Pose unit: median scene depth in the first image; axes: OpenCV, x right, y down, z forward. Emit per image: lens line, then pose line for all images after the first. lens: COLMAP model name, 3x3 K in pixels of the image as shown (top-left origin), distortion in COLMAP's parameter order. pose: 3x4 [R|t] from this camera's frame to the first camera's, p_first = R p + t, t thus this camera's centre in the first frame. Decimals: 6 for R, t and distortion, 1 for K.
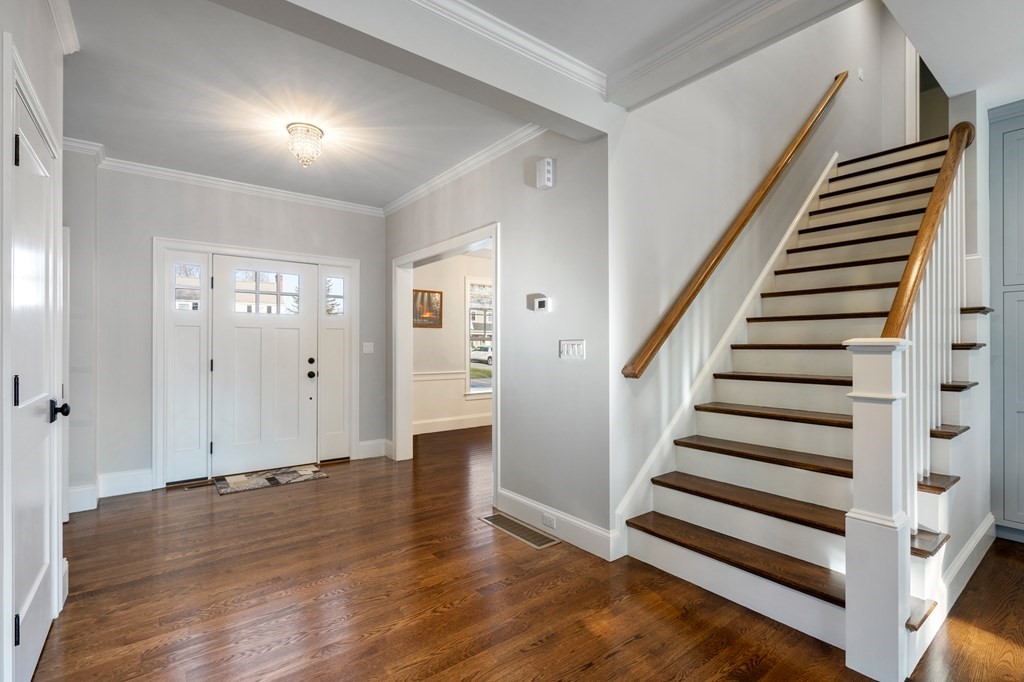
lens RADIAL K [[471.5, 0, 511.5], [0, 471.5, 344.6], [0, 0, 1]] dist [-0.014978, 0.000581]
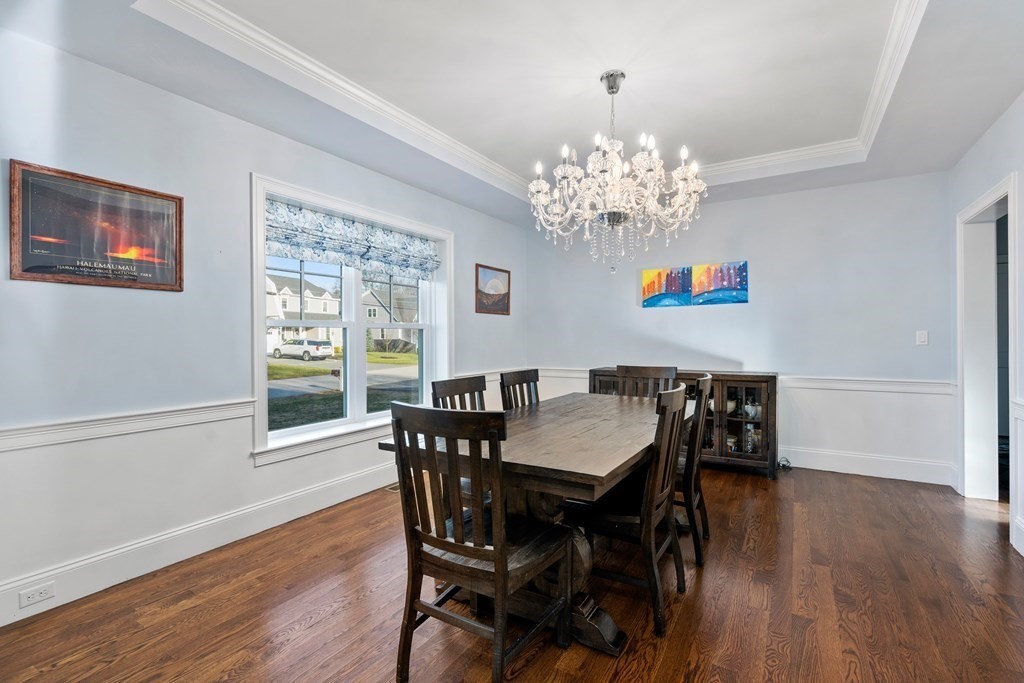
lens RADIAL K [[471.5, 0, 508.5], [0, 471.5, 345.2], [0, 0, 1]] dist [-0.014978, 0.000581]
pose [[0.934964, -0.005616, 0.354697, -0.032055], [-0.000644, 0.999846, 0.017529, 0.001263], [-0.354741, -0.016618, 0.934817, 0.507308]]
